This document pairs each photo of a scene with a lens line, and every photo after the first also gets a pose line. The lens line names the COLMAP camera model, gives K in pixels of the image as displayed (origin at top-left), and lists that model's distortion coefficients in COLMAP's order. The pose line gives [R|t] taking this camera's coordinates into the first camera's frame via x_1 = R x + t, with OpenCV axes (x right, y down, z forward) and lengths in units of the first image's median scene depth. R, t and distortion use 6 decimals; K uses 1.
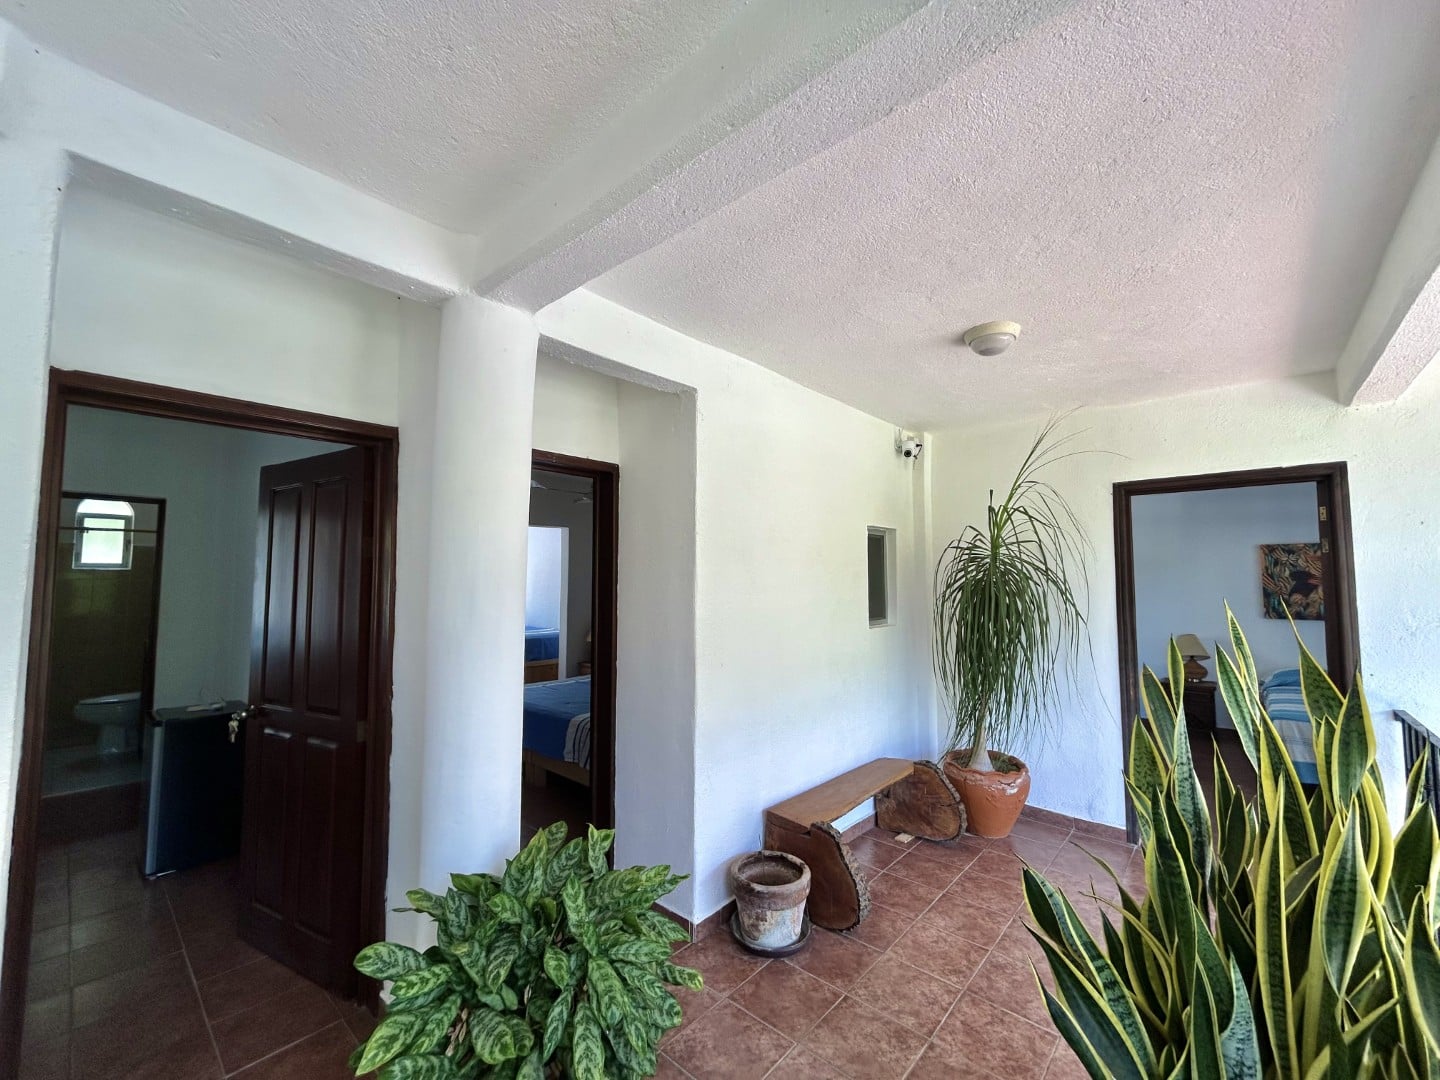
lens RADIAL K [[586.0, 0, 720.0], [0, 586.0, 540.0], [0, 0, 1]] dist [0.000595, 0.000320]
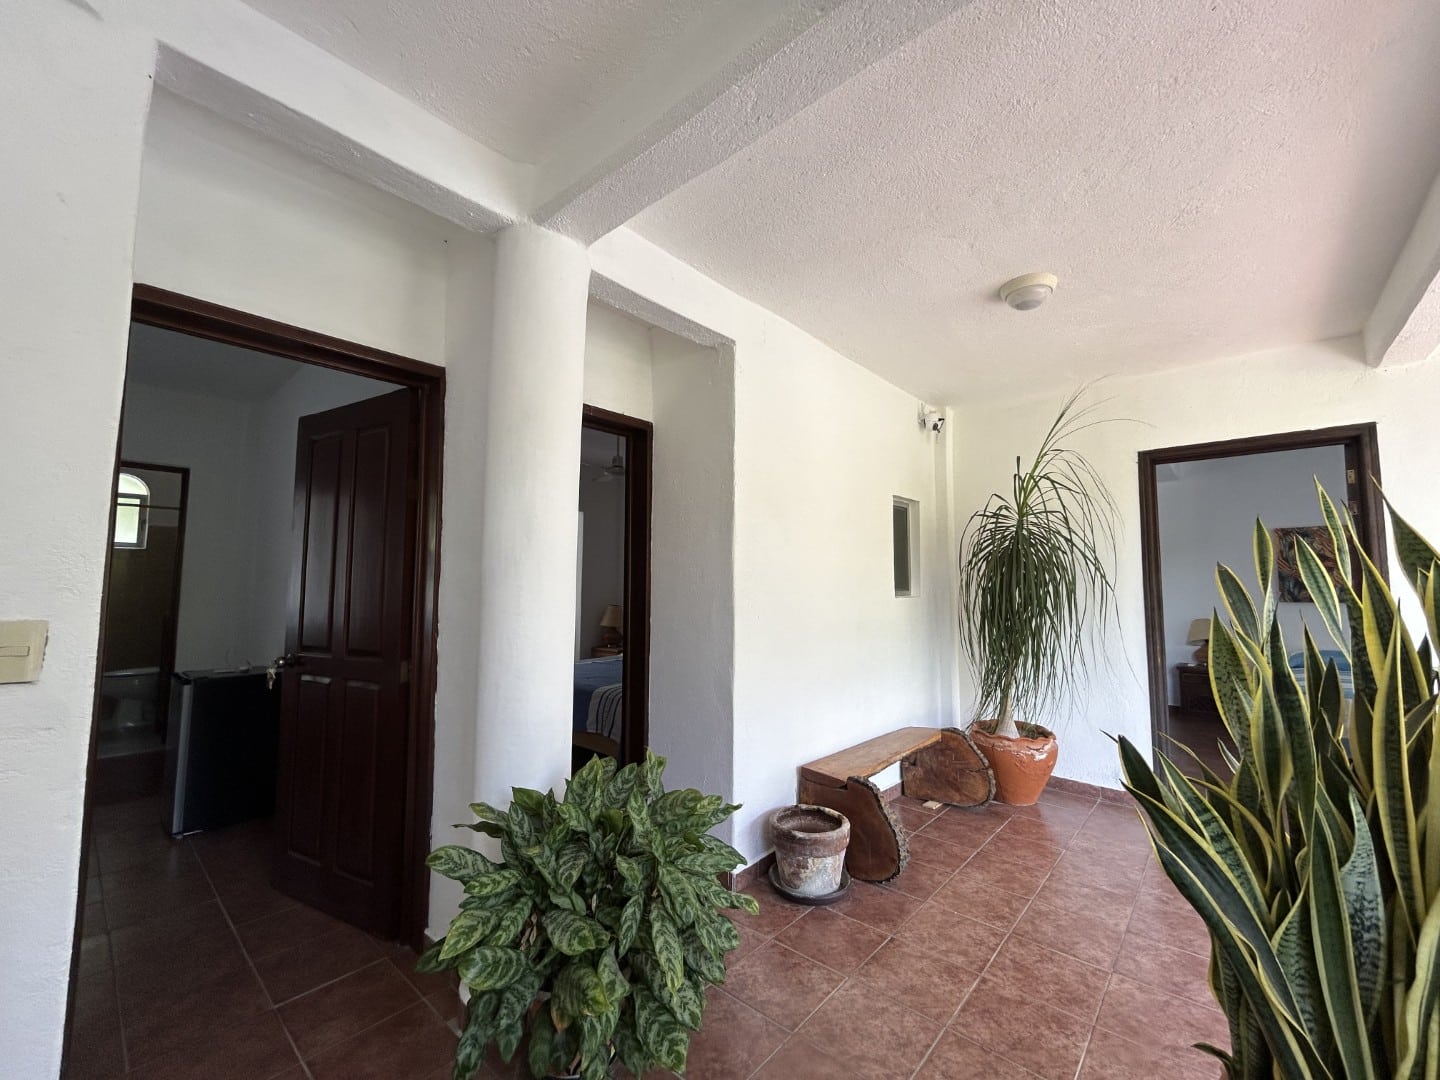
lens RADIAL K [[586.8, 0, 720.0], [0, 586.8, 540.0], [0, 0, 1]] dist [-0.001299, 0.000908]
pose [[0.999987, 0.003851, 0.003367, -0.075689], [-0.003808, 0.999913, -0.012618, 0.107000], [-0.003415, 0.012605, 0.999915, -0.001424]]
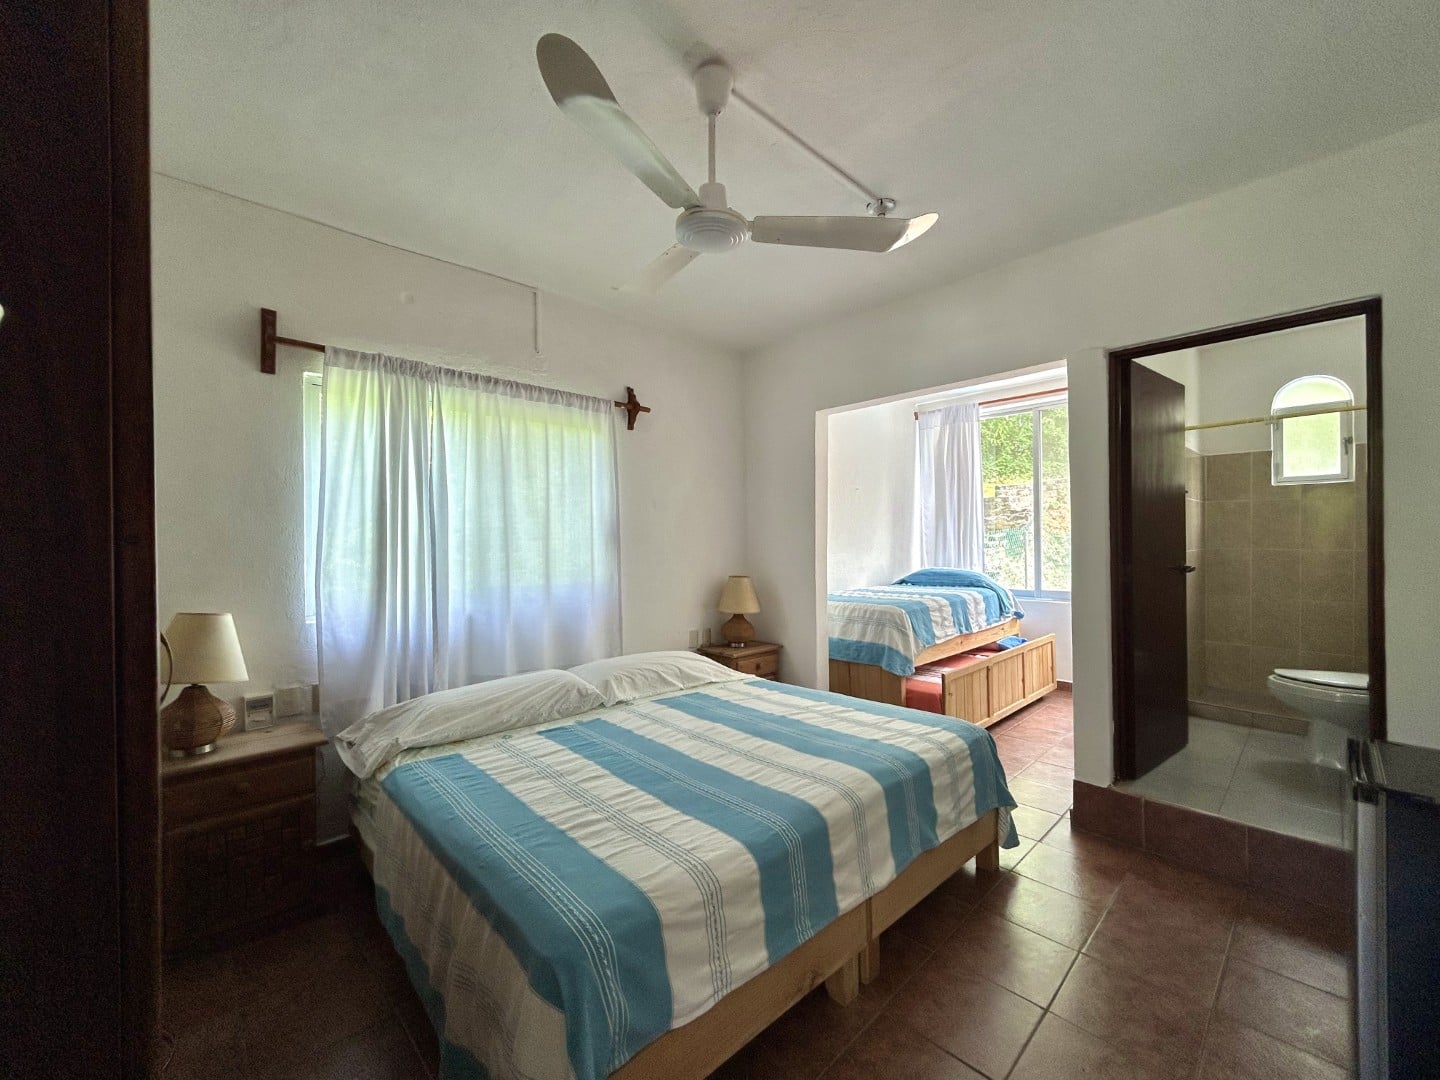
lens RADIAL K [[586.0, 0, 720.0], [0, 586.0, 540.0], [0, 0, 1]] dist [0.000595, 0.000320]
pose [[-0.077234, 0.002418, -0.997010, -0.723252], [0.070164, 0.997531, -0.003016, 0.164097], [0.994541, -0.070187, -0.077213, 0.831899]]
